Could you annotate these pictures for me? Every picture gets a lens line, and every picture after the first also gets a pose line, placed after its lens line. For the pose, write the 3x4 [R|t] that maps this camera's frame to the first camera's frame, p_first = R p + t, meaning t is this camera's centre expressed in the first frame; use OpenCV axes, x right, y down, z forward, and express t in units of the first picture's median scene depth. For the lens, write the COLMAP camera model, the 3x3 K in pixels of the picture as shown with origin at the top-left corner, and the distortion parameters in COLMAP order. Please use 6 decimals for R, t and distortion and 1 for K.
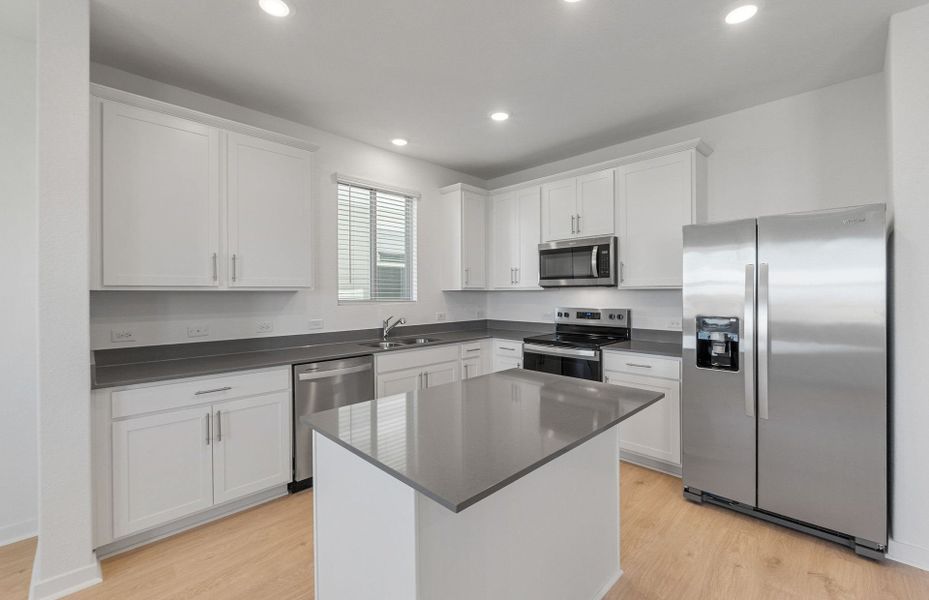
lens RADIAL K [[396.7, 0, 467.3], [0, 396.7, 293.2], [0, 0, 1]] dist [0.000320, 0.000035]
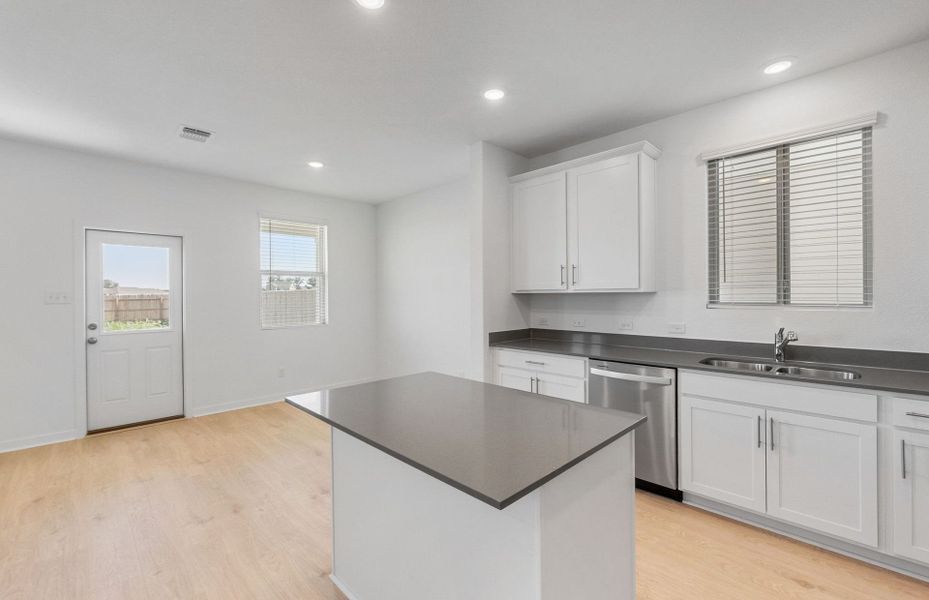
lens RADIAL K [[389.5, 0, 466.9], [0, 389.5, 295.1], [0, 0, 1]] dist [-0.002079, -0.000184]
pose [[0.003815, 0.006105, -0.999974, 0.840850], [0.007385, 0.999954, 0.006133, -0.011099], [0.999965, -0.007409, 0.003770, 0.819285]]
